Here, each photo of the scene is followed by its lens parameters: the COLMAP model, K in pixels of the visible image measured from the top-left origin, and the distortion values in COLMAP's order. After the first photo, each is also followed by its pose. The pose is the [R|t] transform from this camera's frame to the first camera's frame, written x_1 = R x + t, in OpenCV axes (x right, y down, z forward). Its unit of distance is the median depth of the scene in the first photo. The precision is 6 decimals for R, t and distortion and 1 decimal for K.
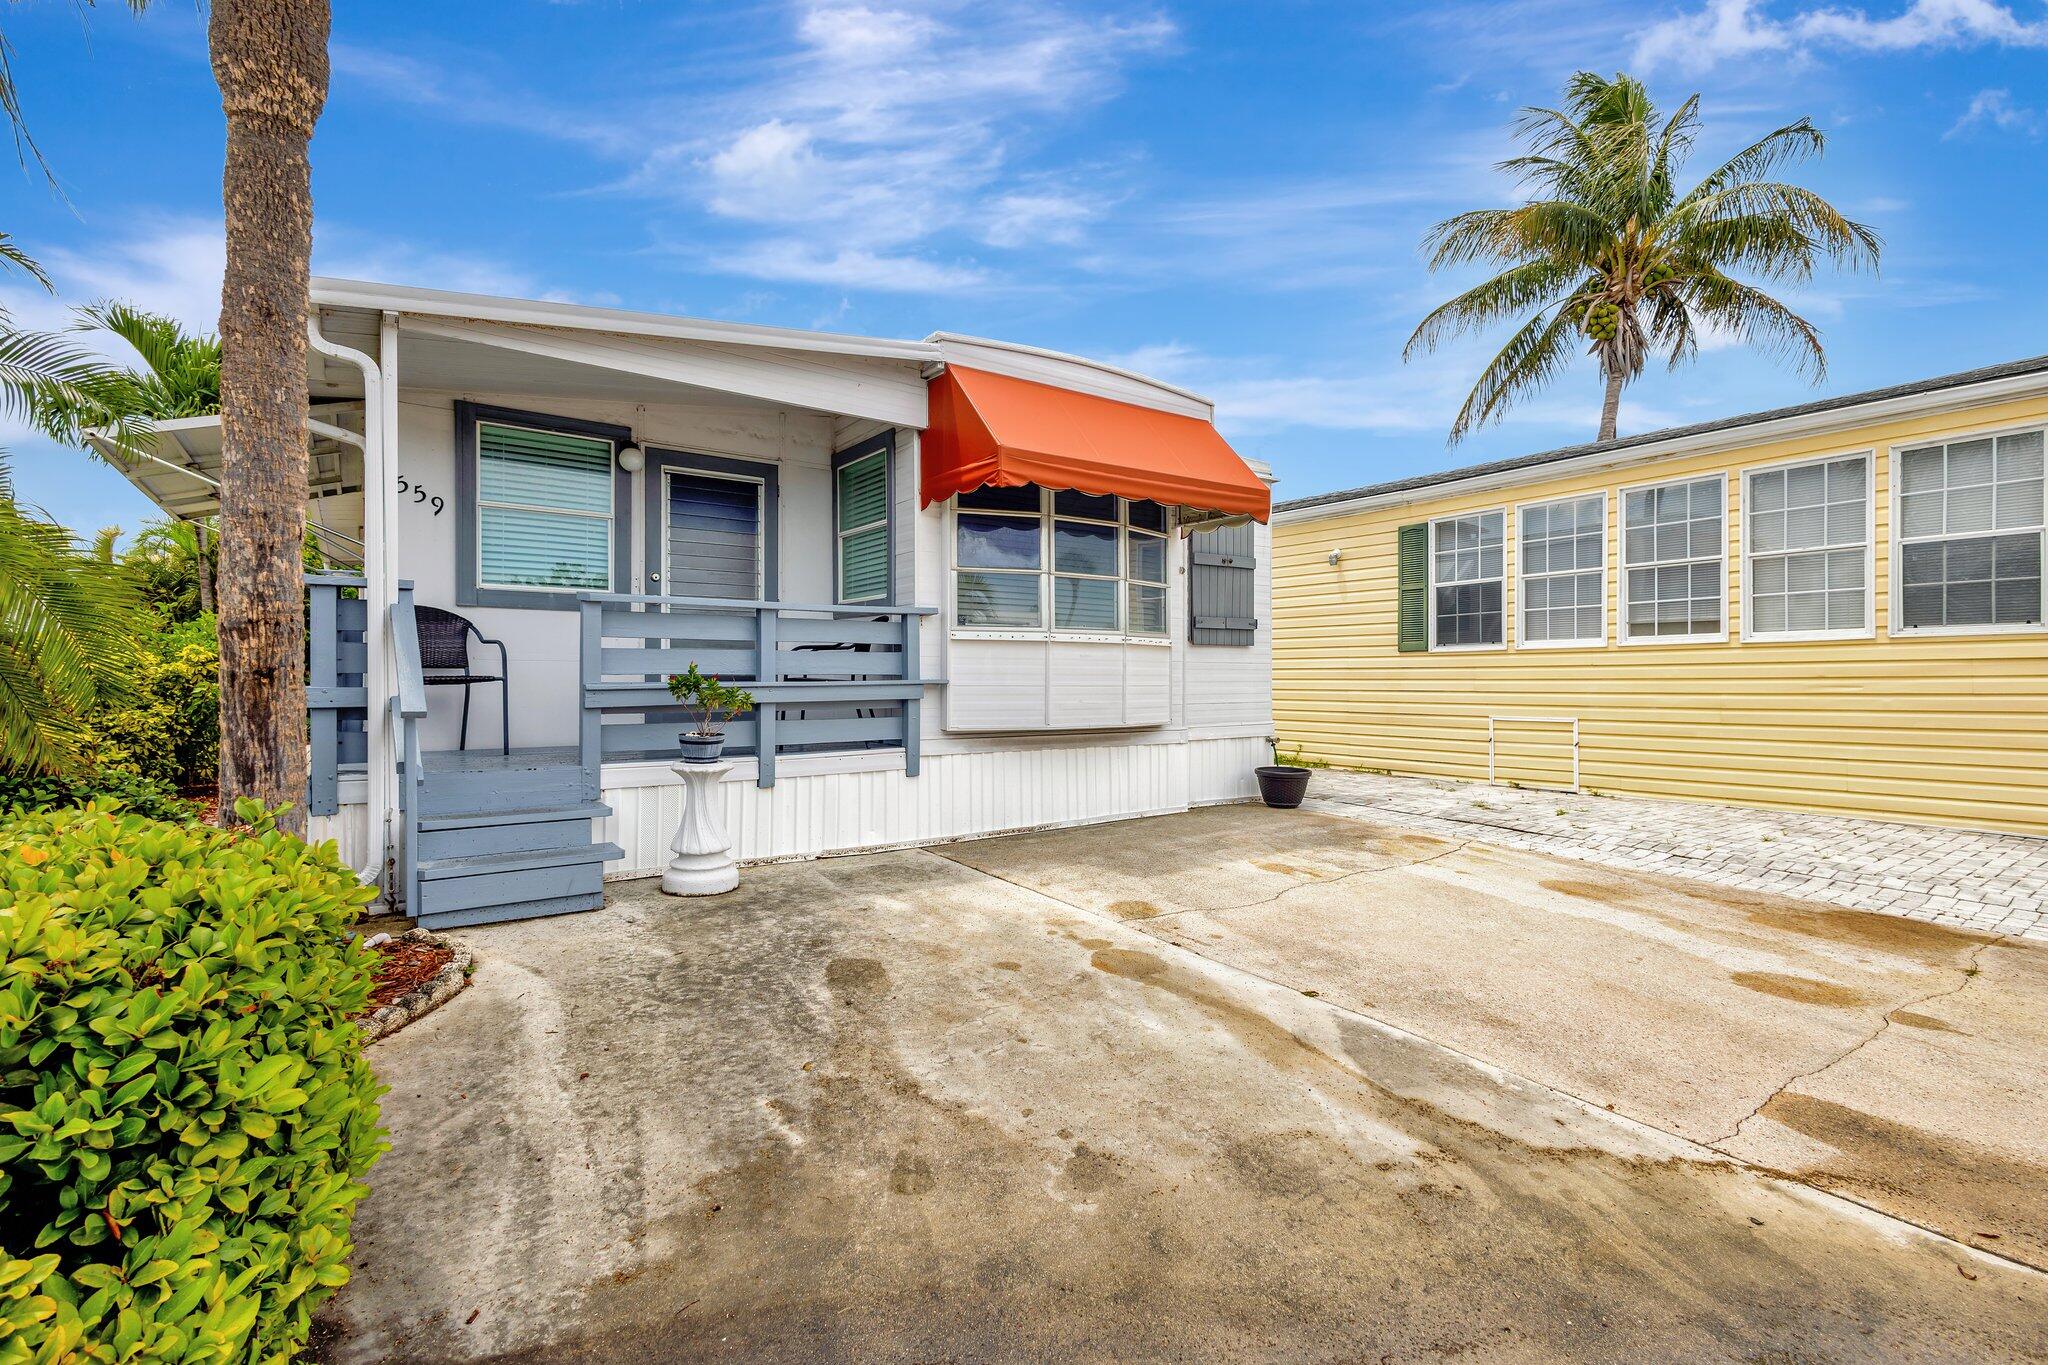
lens RADIAL K [[952.9, 0, 1021.7], [0, 952.9, 673.9], [0, 0, 1]] dist [0.010666, -0.000331]
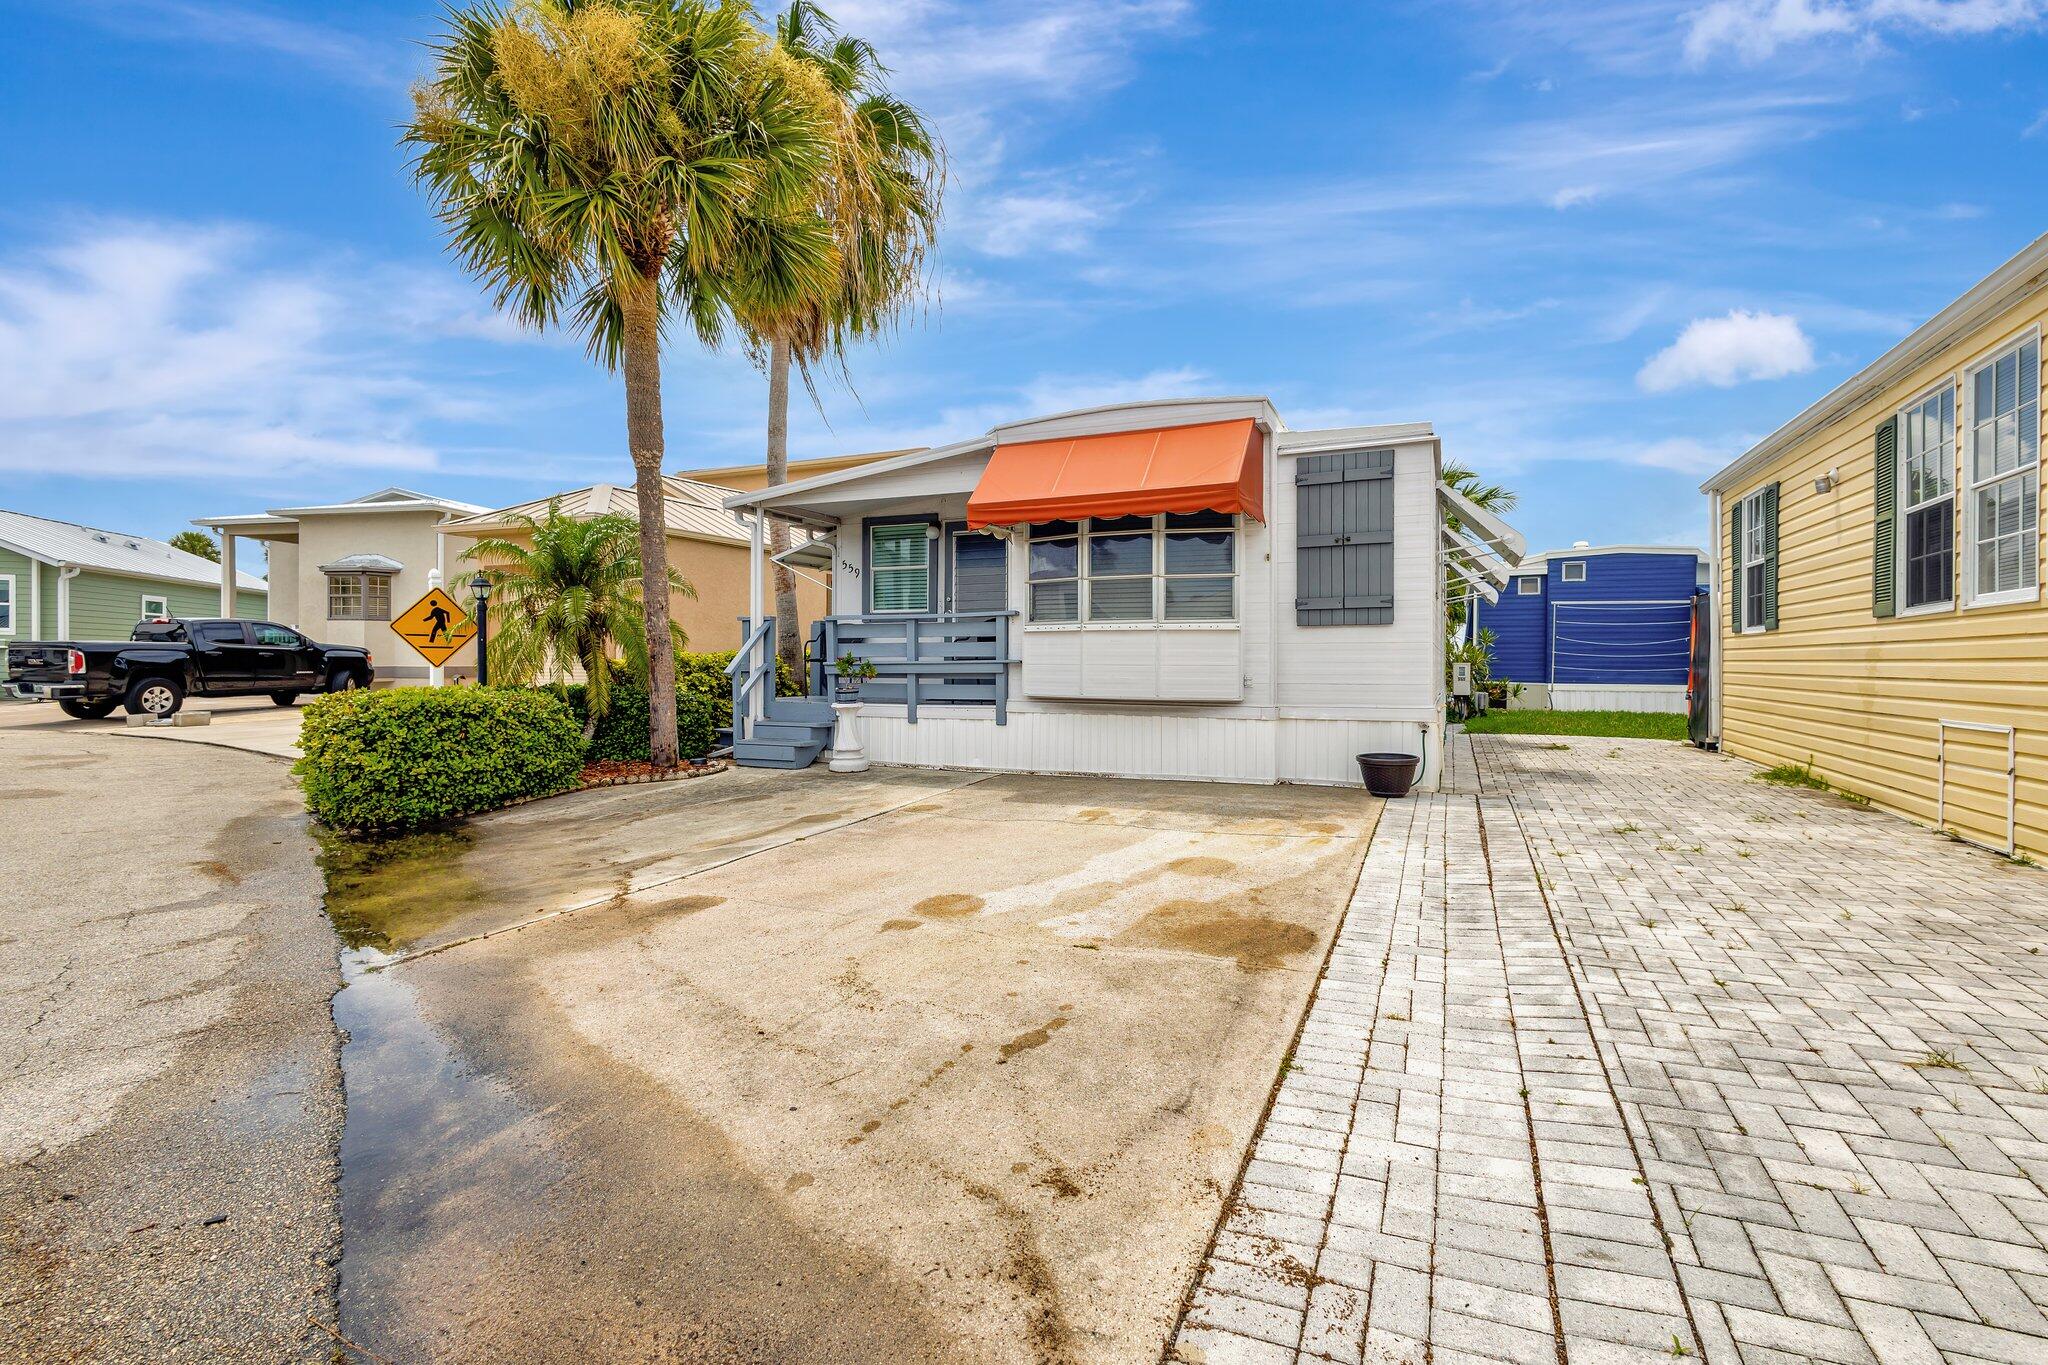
lens RADIAL K [[952.9, 0, 1021.7], [0, 952.9, 673.9], [0, 0, 1]] dist [0.010666, -0.000331]
pose [[0.498641, 0.006302, -0.866786, 1.123372], [0.001230, 0.999967, 0.007978, 0.015104], [0.866808, -0.005045, 0.498617, 0.272738]]
